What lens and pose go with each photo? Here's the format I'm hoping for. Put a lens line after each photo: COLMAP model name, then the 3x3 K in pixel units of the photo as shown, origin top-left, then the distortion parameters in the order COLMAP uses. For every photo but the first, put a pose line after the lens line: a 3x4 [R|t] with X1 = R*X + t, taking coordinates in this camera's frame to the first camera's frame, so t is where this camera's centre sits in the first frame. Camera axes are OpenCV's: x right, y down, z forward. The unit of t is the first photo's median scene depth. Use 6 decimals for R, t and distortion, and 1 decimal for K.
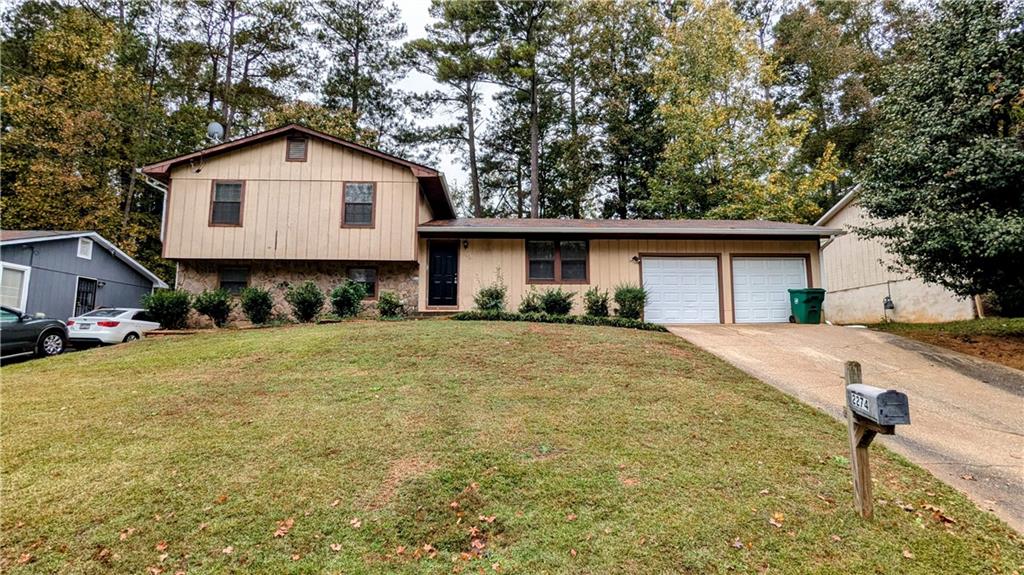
lens RADIAL K [[485.1, 0, 514.2], [0, 485.1, 288.8], [0, 0, 1]] dist [0.000492, 0.000337]
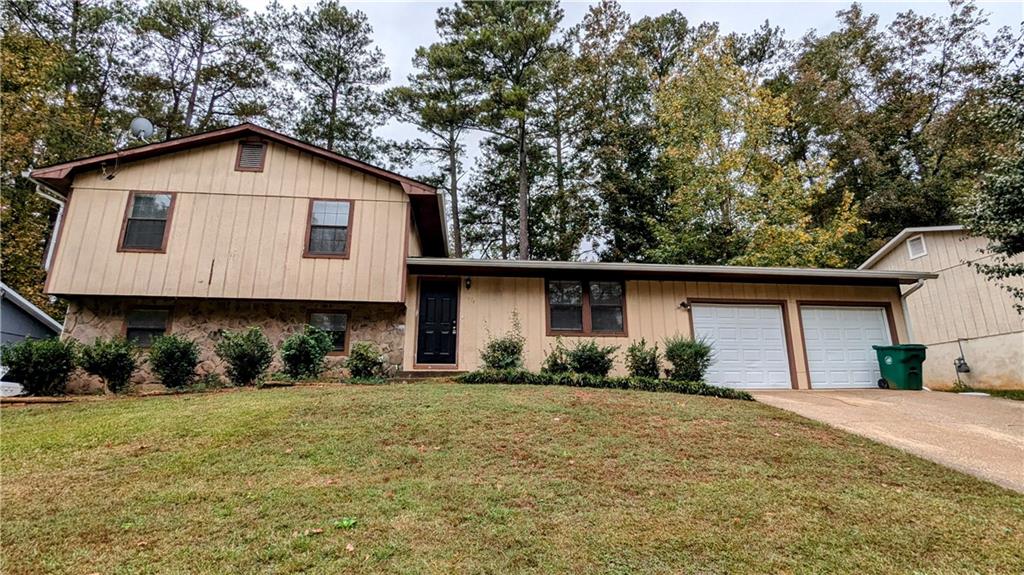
lens RADIAL K [[485.1, 0, 514.2], [0, 485.1, 288.8], [0, 0, 1]] dist [0.000492, 0.000337]
pose [[0.997919, 0.015974, 0.062472, -0.075703], [-0.007695, 0.991407, -0.130584, 0.016840], [-0.064021, 0.129832, 0.989467, 0.237398]]
